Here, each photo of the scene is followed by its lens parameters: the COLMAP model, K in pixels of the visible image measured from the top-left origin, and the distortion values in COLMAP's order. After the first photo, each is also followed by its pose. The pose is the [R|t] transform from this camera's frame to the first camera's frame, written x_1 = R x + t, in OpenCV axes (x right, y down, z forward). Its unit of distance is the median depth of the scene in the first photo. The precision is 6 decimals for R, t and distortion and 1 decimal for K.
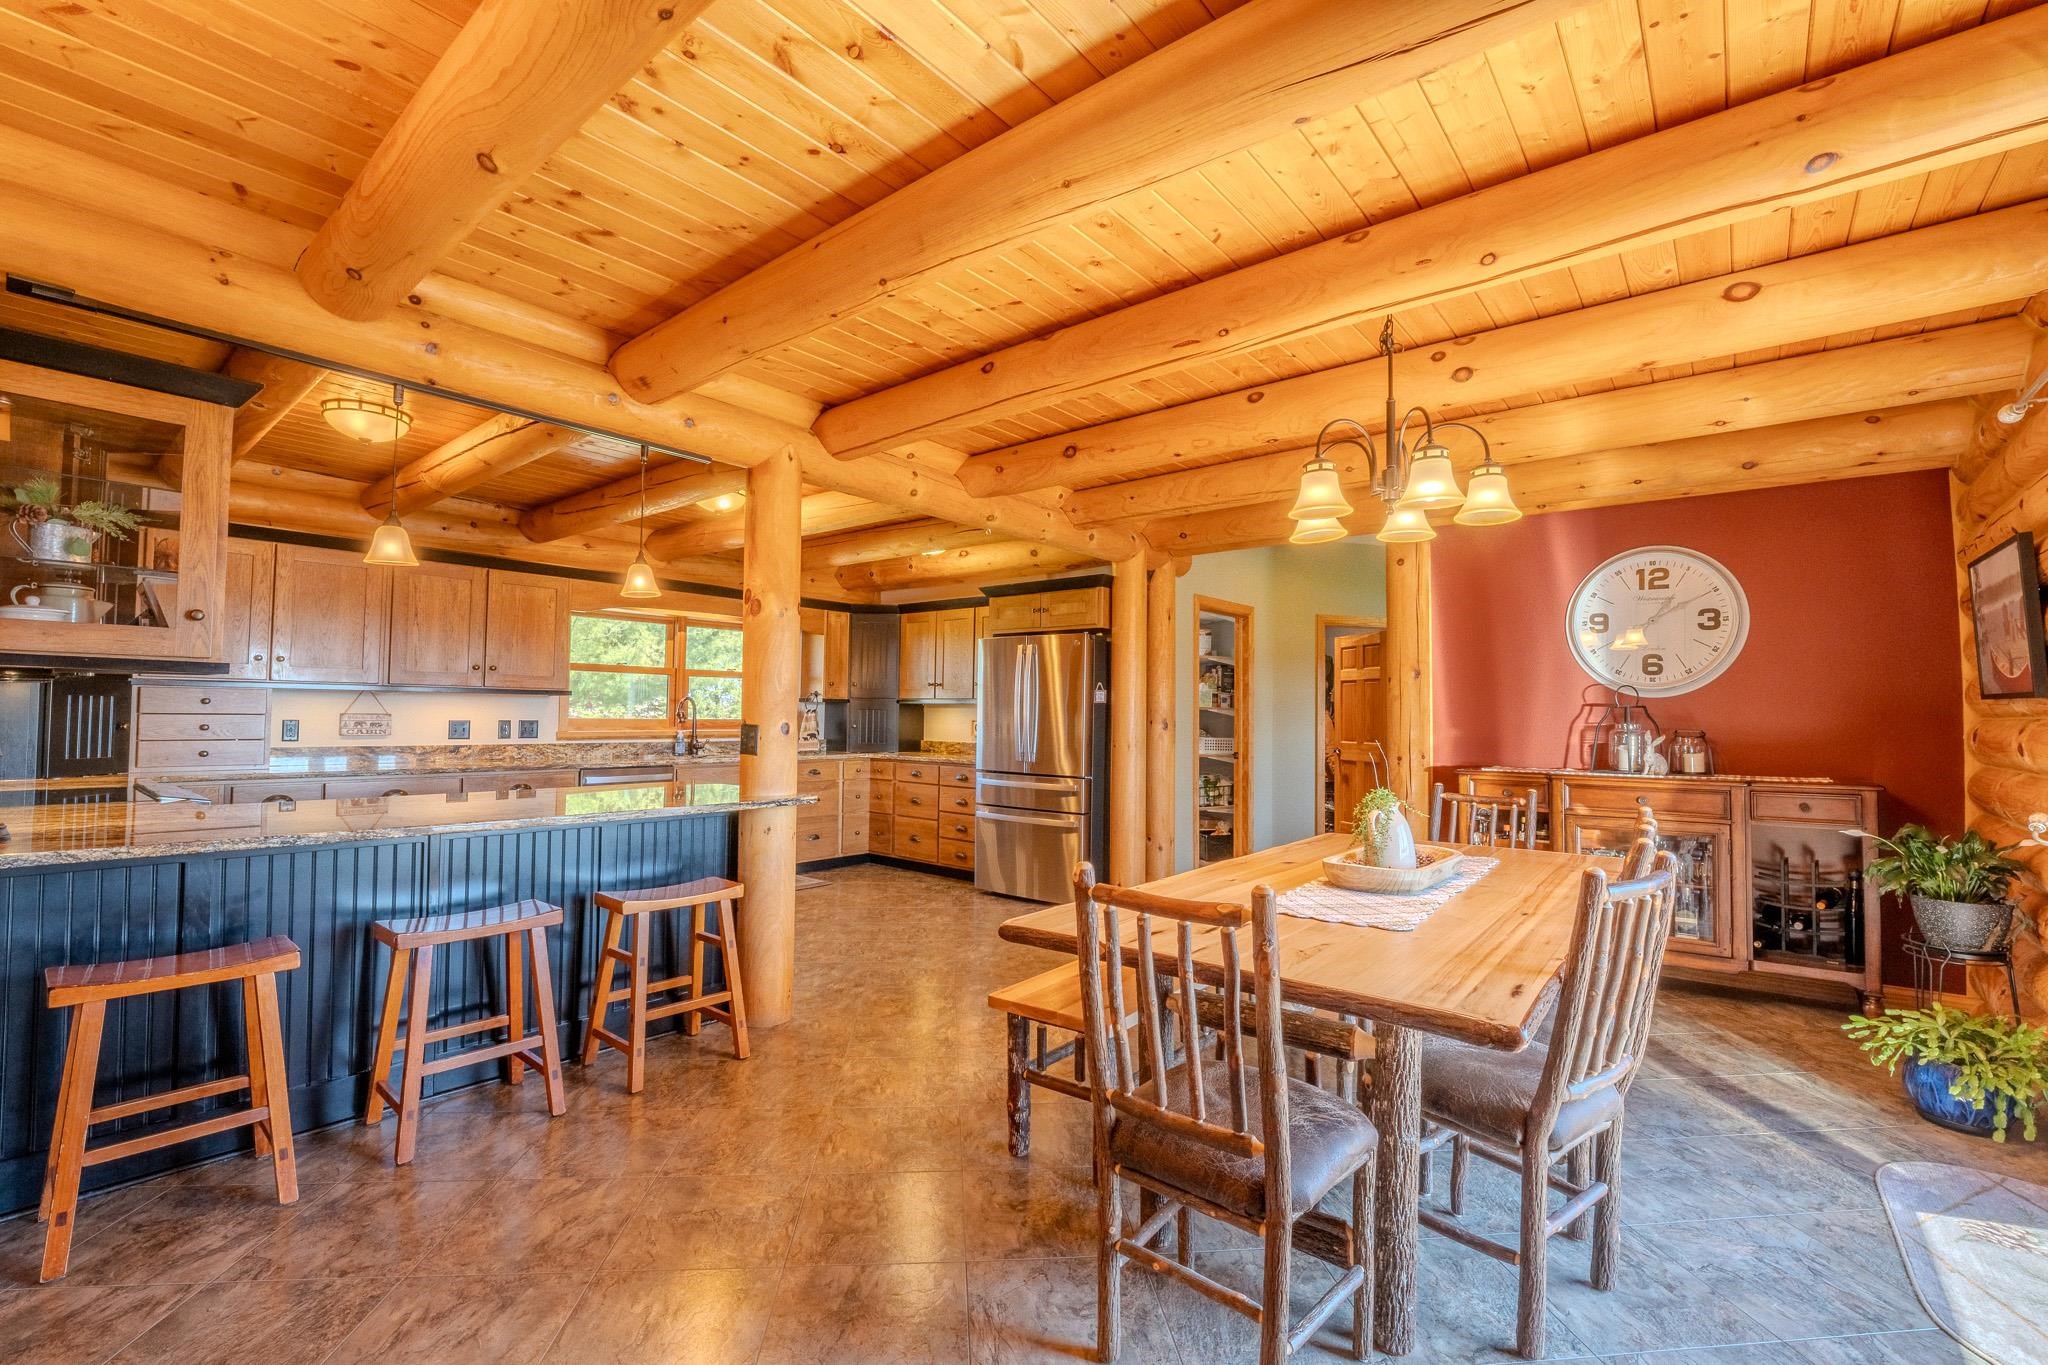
lens RADIAL K [[905.1, 0, 1014.4], [0, 905.1, 679.1], [0, 0, 1]] dist [-0.004225, 0.000204]
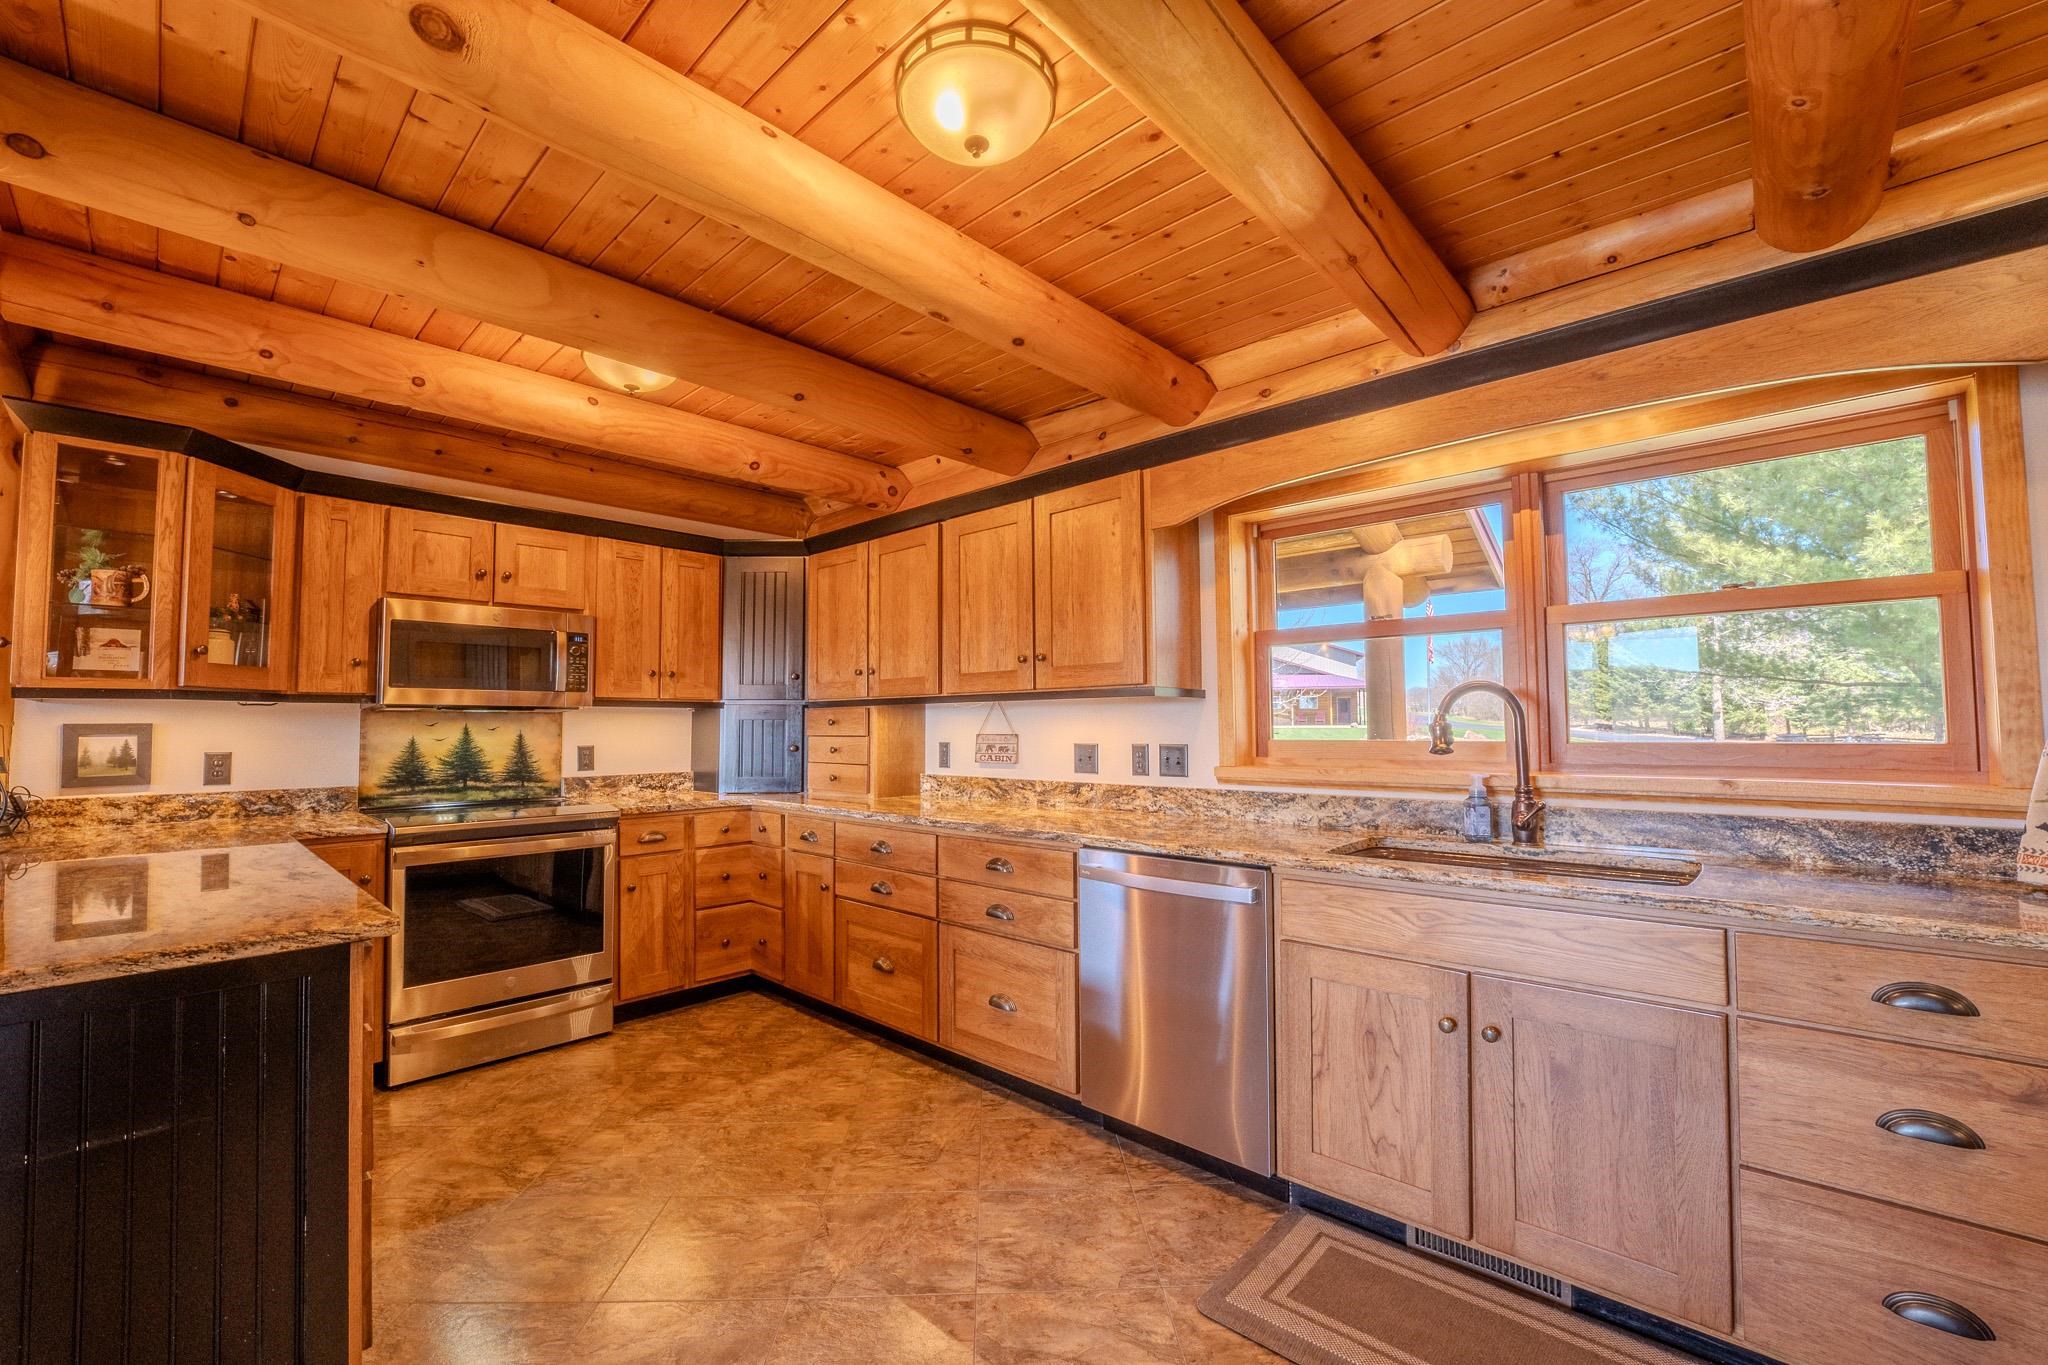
lens RADIAL K [[830.0, 0, 1018.2], [0, 830.0, 686.8], [0, 0, 1]] dist [-0.029841, 0.003461]
pose [[-0.037206, -0.059429, -0.997539, -0.032804], [0.048200, 0.996962, -0.061192, 0.051479], [0.998145, -0.050358, -0.034228, 1.280676]]
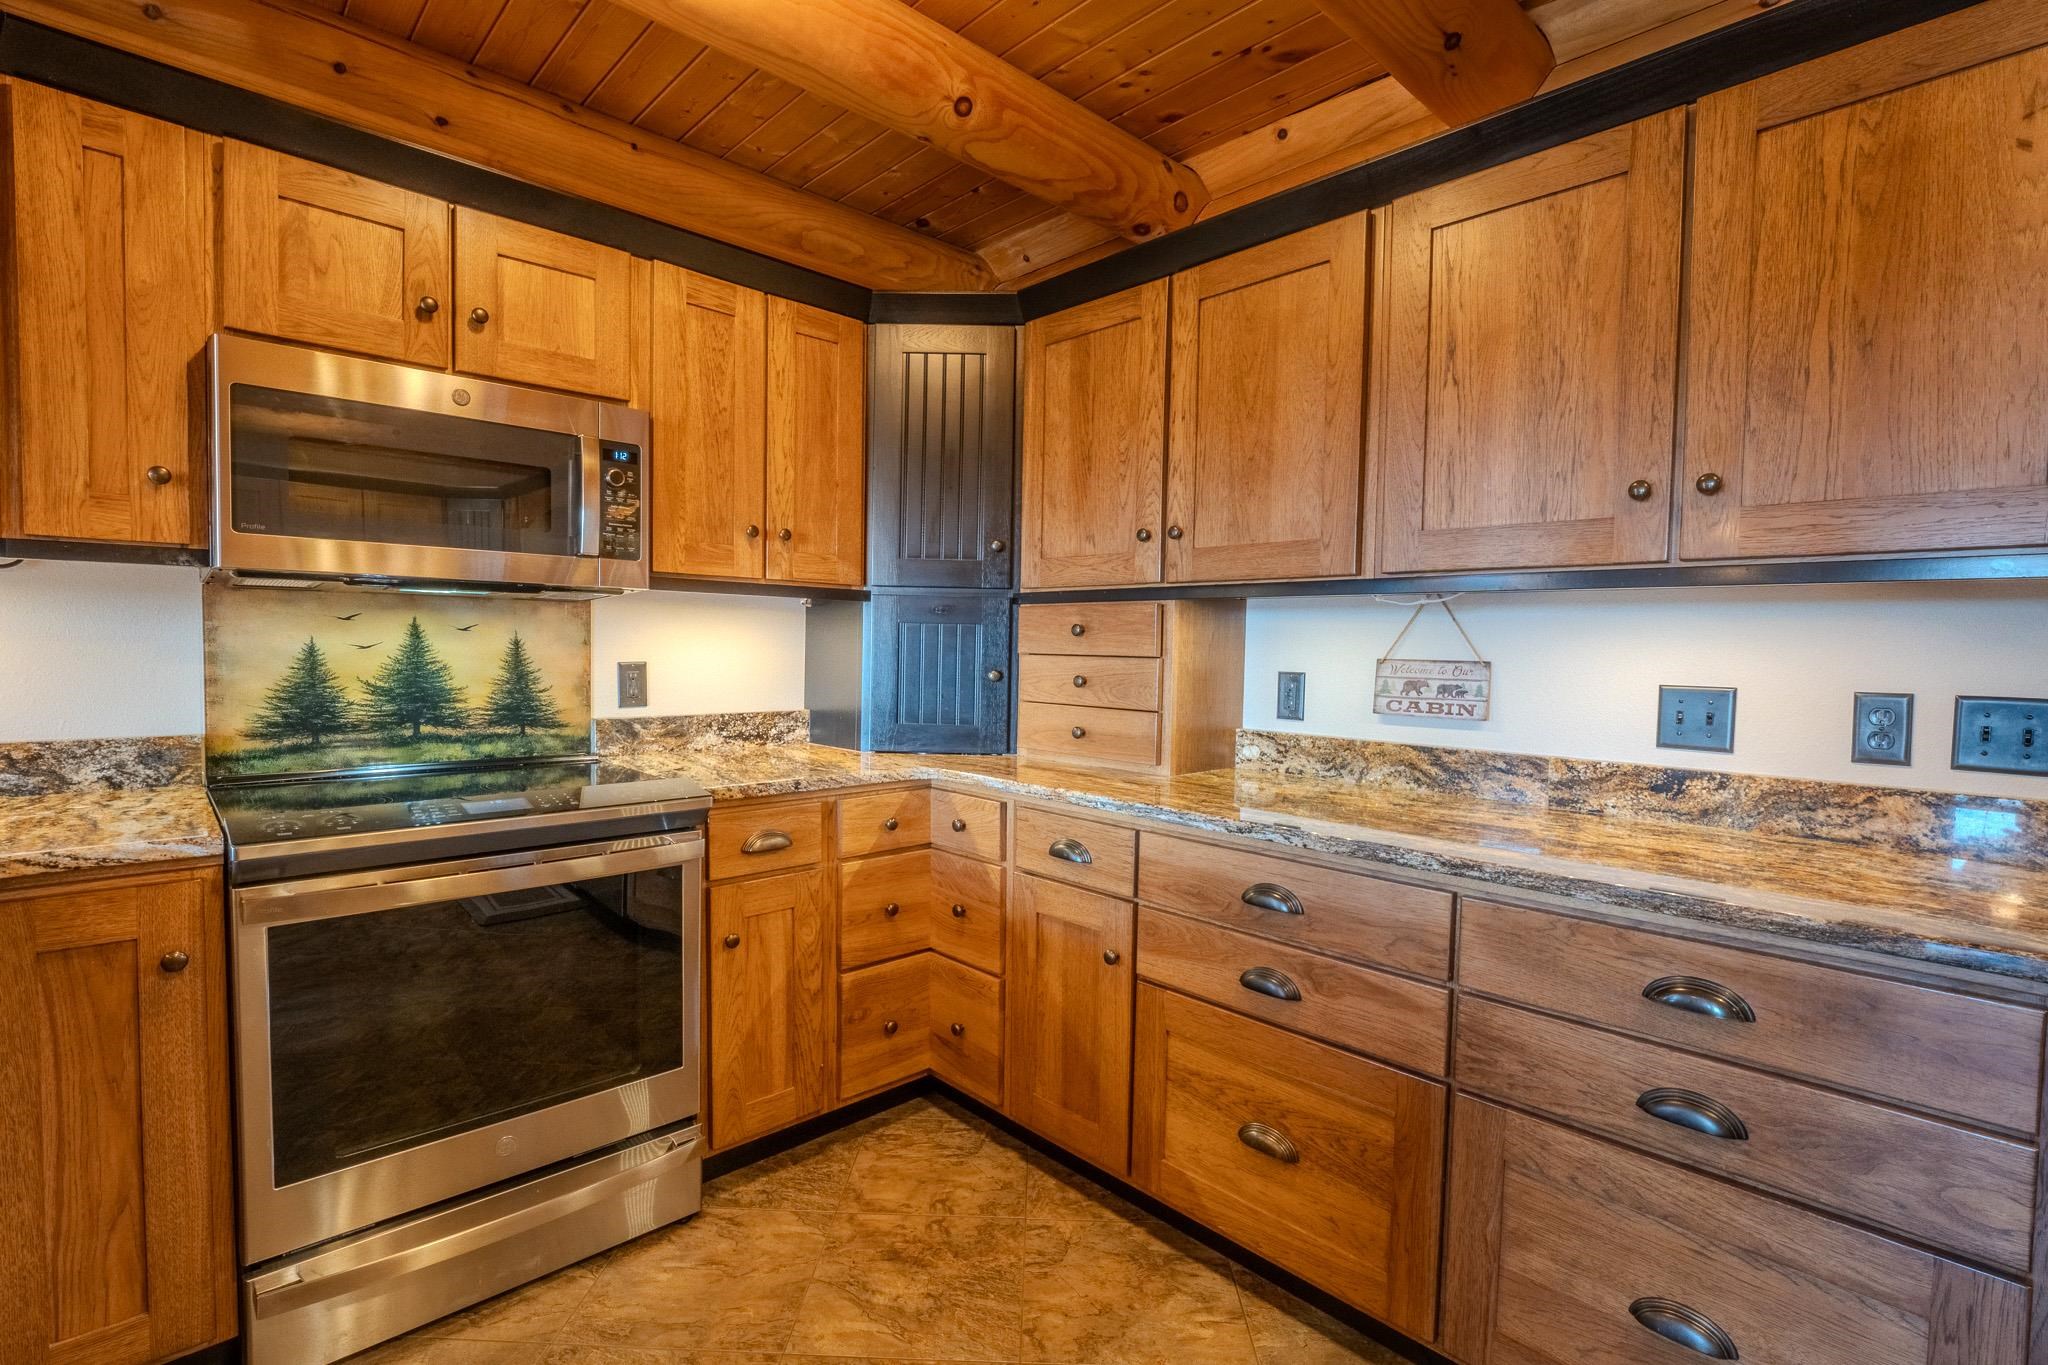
lens RADIAL K [[942.6, 0, 1018.8], [0, 942.6, 686.2], [0, 0, 1]] dist [-0.017938, 0.001911]
pose [[-0.098801, 0.031744, -0.994601, -0.375763], [0.023347, 0.999290, 0.029574, 0.040790], [0.994833, -0.020299, -0.099472, 1.062340]]
